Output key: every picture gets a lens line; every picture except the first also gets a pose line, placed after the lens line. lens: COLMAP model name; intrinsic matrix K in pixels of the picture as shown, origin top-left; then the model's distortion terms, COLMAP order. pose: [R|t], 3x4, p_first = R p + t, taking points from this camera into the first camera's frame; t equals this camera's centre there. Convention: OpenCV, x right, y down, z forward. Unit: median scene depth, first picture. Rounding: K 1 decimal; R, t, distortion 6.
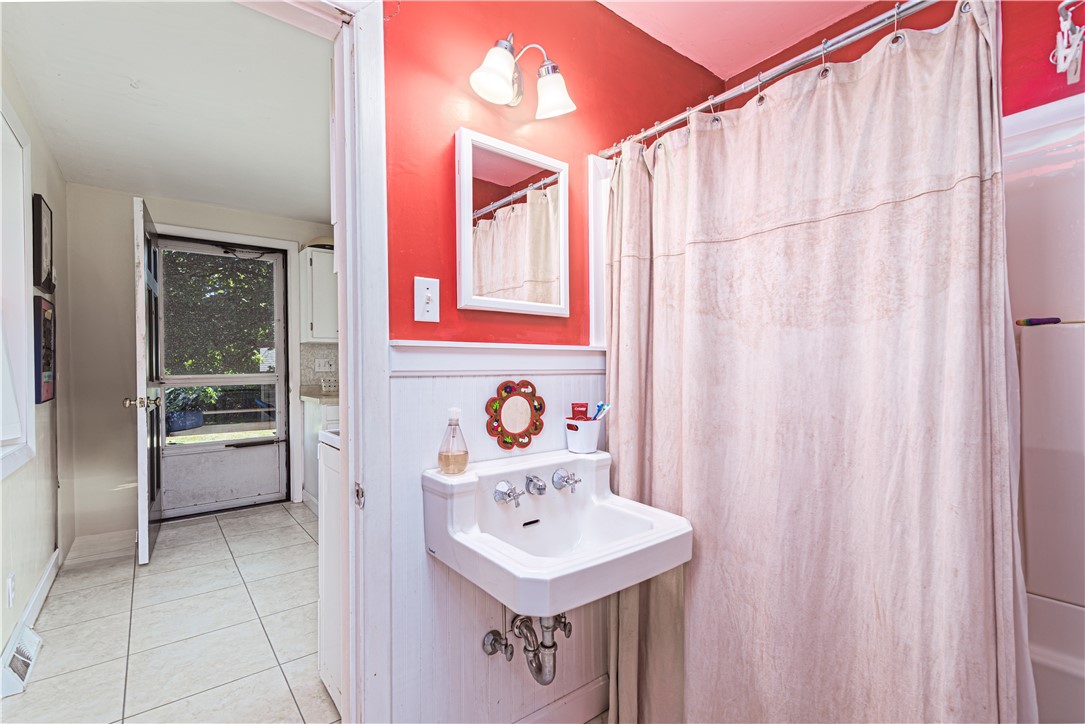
lens RADIAL K [[490.7, 0, 543.7], [0, 490.7, 362.7], [0, 0, 1]] dist [0.015818, -0.000520]
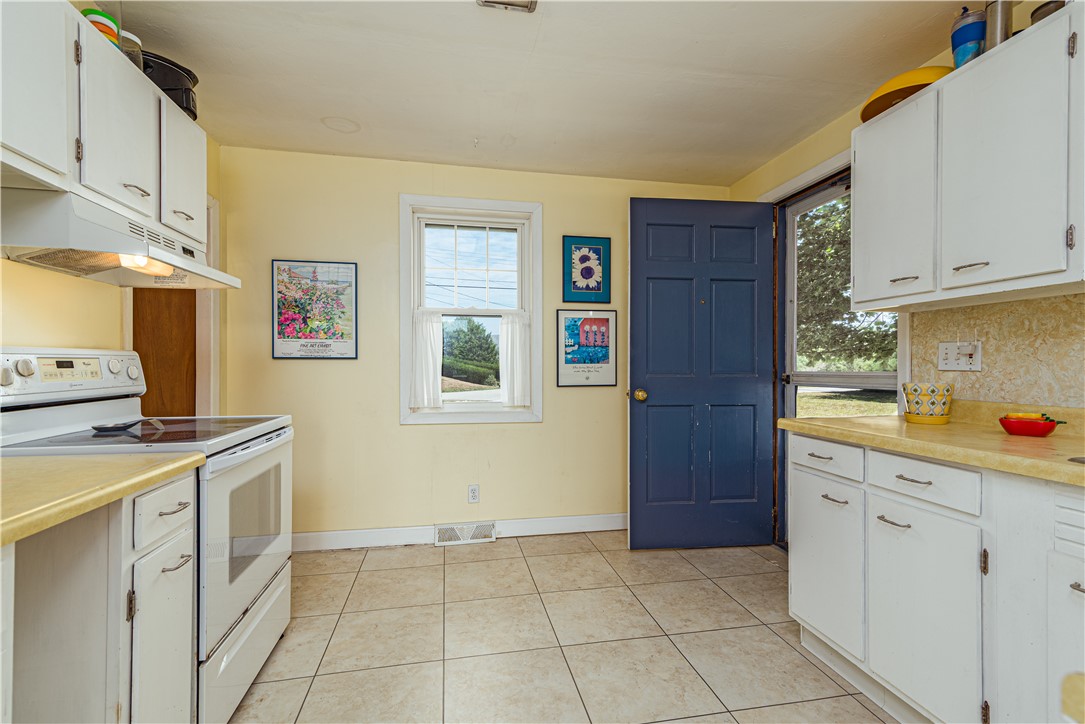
lens RADIAL K [[490.7, 0, 545.4], [0, 490.7, 366.5], [0, 0, 1]] dist [0.015818, -0.000520]
pose [[-0.453852, 0.009616, -0.891025, 0.132471], [0.007800, 0.999946, 0.006819, 0.008831], [0.891043, -0.003855, -0.453903, 0.906684]]
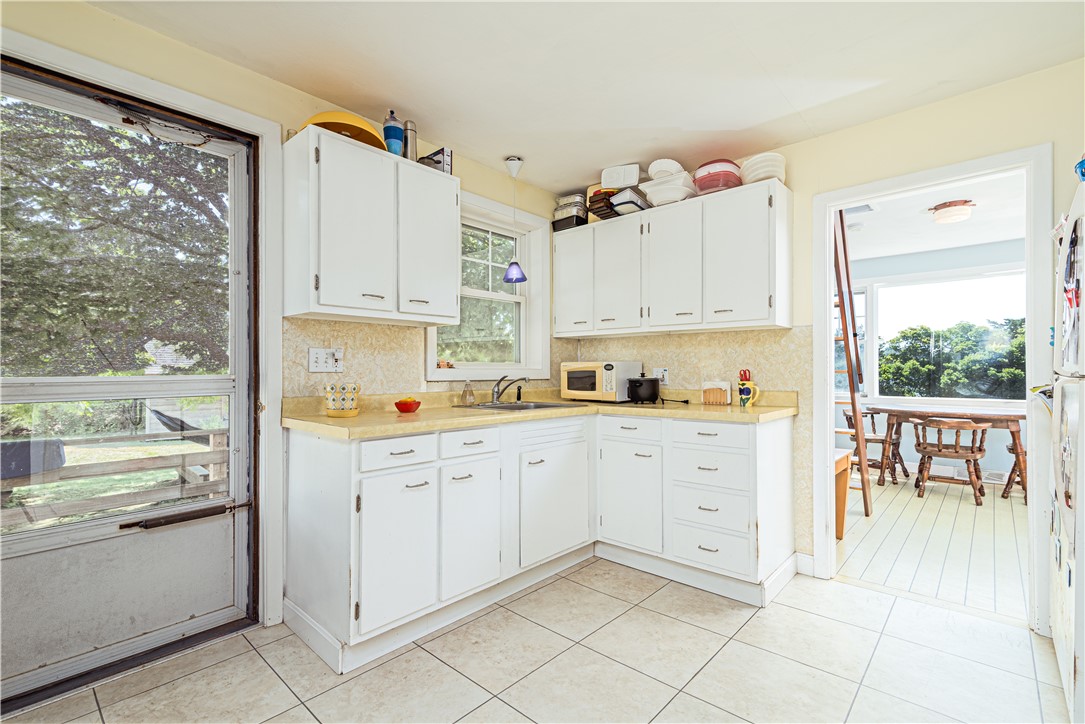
lens RADIAL K [[490.7, 0, 541.8], [0, 490.7, 362.0], [0, 0, 1]] dist [0.015818, -0.000520]
pose [[0.986238, 0.009720, 0.165047, -0.311725], [-0.007967, 0.999905, -0.011278, 0.011919], [-0.165141, 0.009808, 0.986221, 0.442519]]
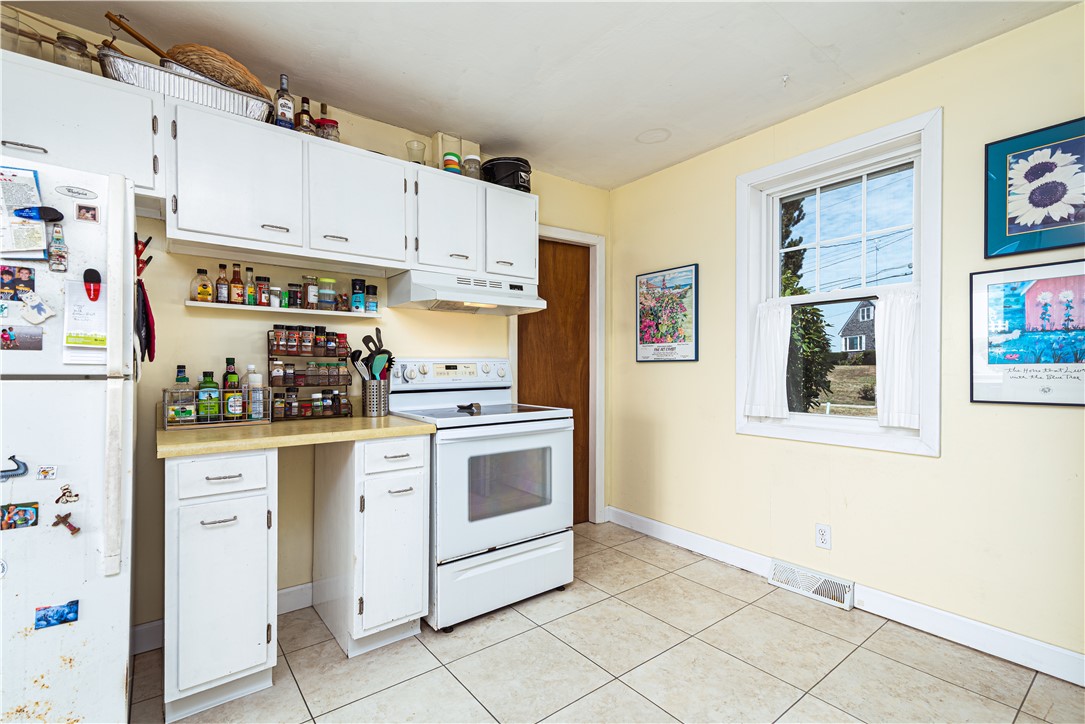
lens RADIAL K [[490.7, 0, 540.6], [0, 490.7, 372.0], [0, 0, 1]] dist [0.015818, -0.000520]
pose [[-0.999910, 0.009291, 0.009687, -0.167764], [0.009309, 0.999955, 0.001810, 0.012862], [-0.009670, 0.001900, -0.999951, 1.046693]]
